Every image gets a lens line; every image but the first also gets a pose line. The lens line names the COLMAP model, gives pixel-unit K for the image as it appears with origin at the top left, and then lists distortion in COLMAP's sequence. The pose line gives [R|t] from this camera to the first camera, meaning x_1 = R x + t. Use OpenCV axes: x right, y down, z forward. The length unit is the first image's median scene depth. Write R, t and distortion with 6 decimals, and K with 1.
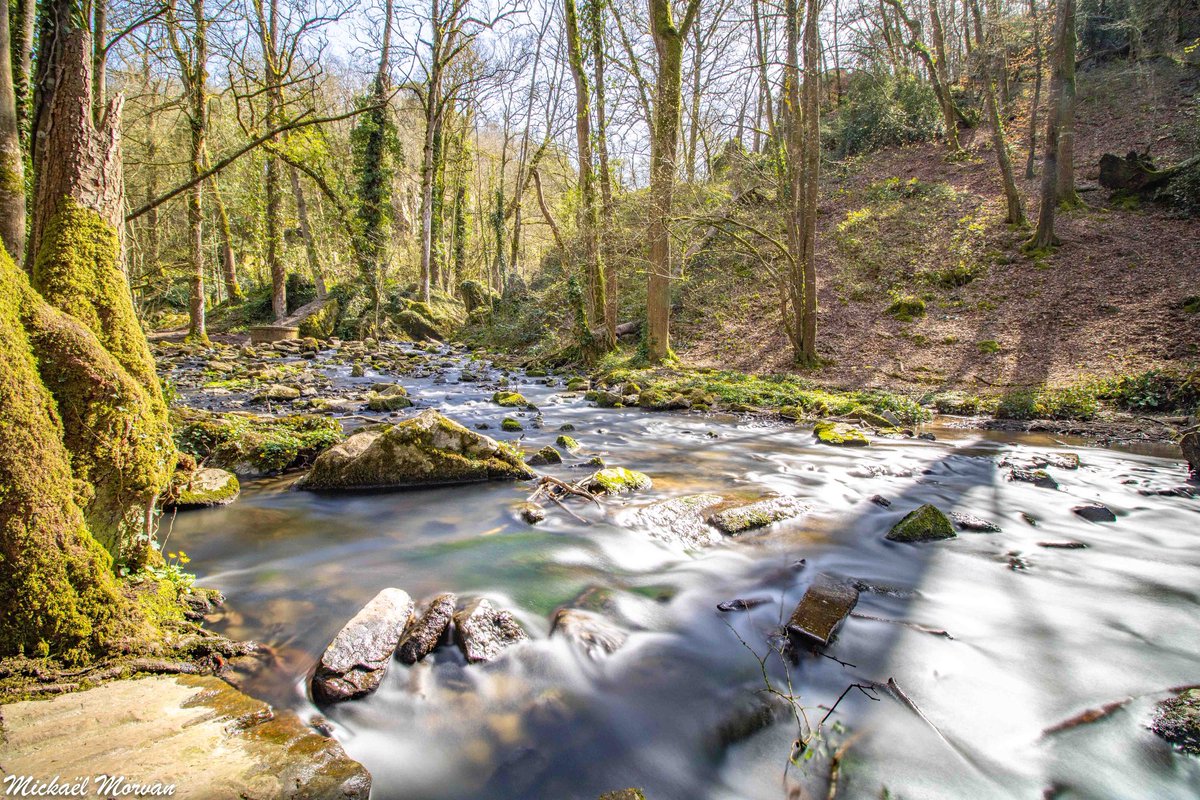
lens RADIAL K [[522.7, 0, 600.0], [0, 522.7, 400.0], [0, 0, 1]] dist [-0.045698, -0.000201]
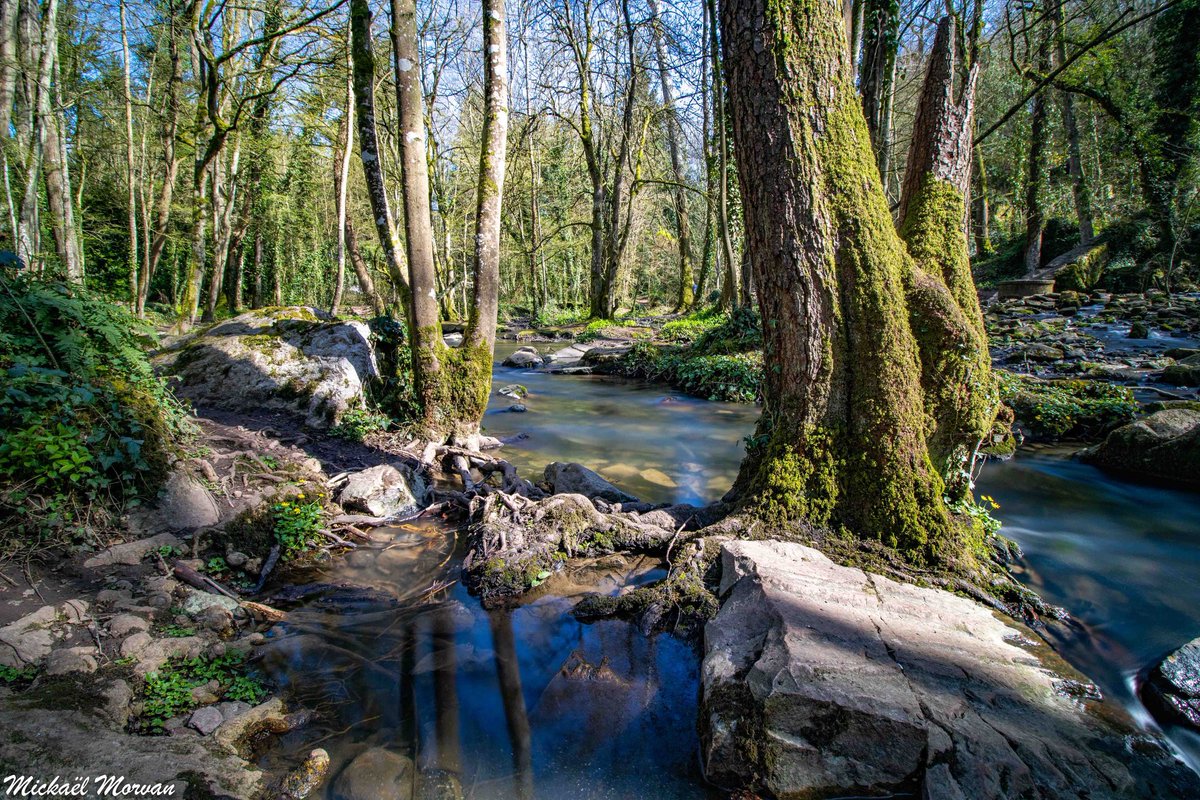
lens RADIAL K [[522.7, 0, 600.0], [0, 522.7, 400.0], [0, 0, 1]] dist [-0.045698, -0.000201]
pose [[0.358213, 0.135844, -0.923704, -0.172366], [-0.059754, 0.990666, 0.122518, 0.019243], [0.931726, 0.011307, 0.362987, -0.158810]]
